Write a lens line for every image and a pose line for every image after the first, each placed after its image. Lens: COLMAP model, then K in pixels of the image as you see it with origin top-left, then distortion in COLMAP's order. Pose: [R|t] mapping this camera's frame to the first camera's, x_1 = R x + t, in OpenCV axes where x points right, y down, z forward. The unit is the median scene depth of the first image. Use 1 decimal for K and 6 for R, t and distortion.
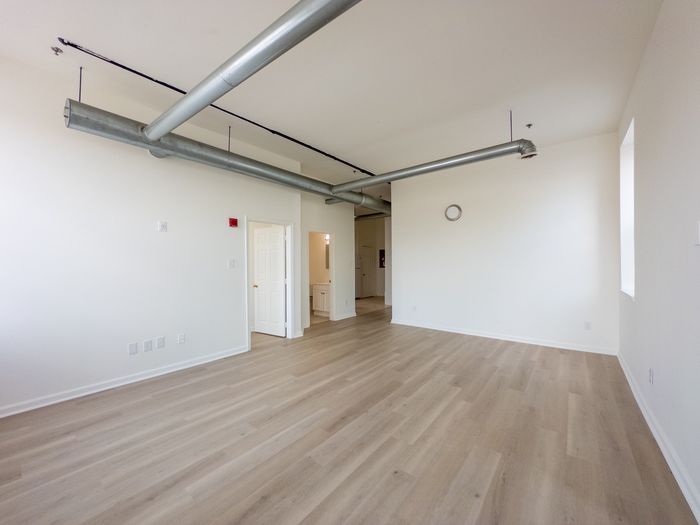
lens RADIAL K [[280.1, 0, 350.0], [0, 280.1, 262.5], [0, 0, 1]] dist [-0.000589, 0.000114]
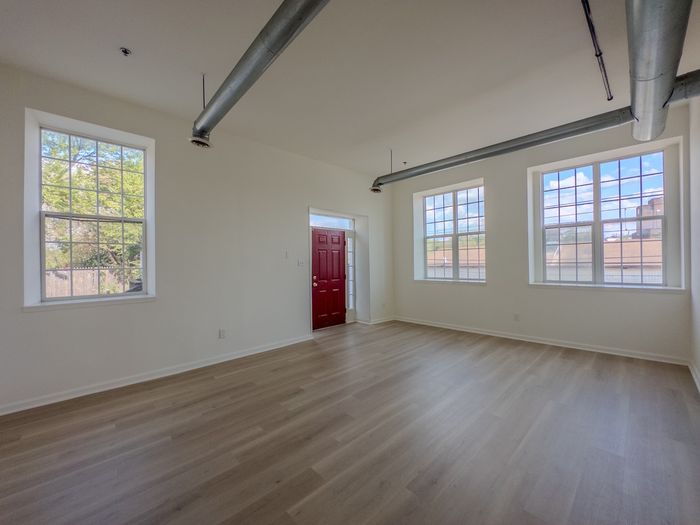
lens RADIAL K [[280.1, 0, 350.0], [0, 280.1, 262.5], [0, 0, 1]] dist [-0.000589, 0.000114]
pose [[-0.989410, 0.021730, 0.143511, 0.067880], [0.020900, 0.999755, -0.007289, 0.008921], [-0.143634, -0.004213, -0.989622, 2.242664]]
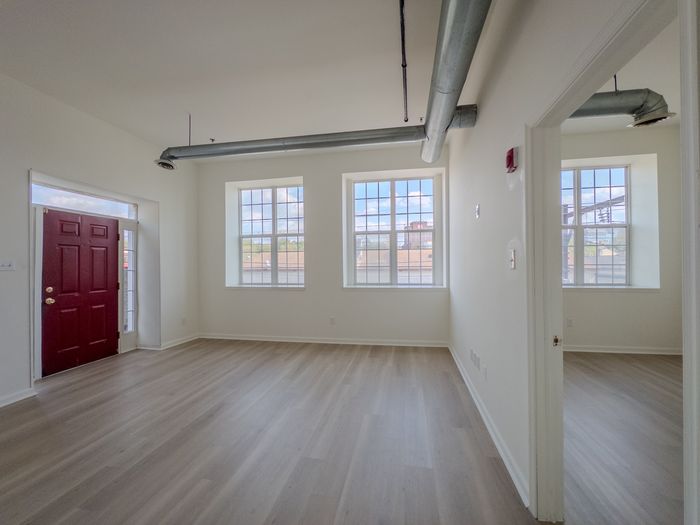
lens RADIAL K [[280.1, 0, 350.0], [0, 280.1, 262.5], [0, 0, 1]] dist [-0.000589, 0.000114]
pose [[-0.893480, 0.012401, -0.448932, -0.024315], [0.018246, 0.999796, -0.008696, 0.012648], [0.448732, -0.015961, -0.893524, 1.967215]]
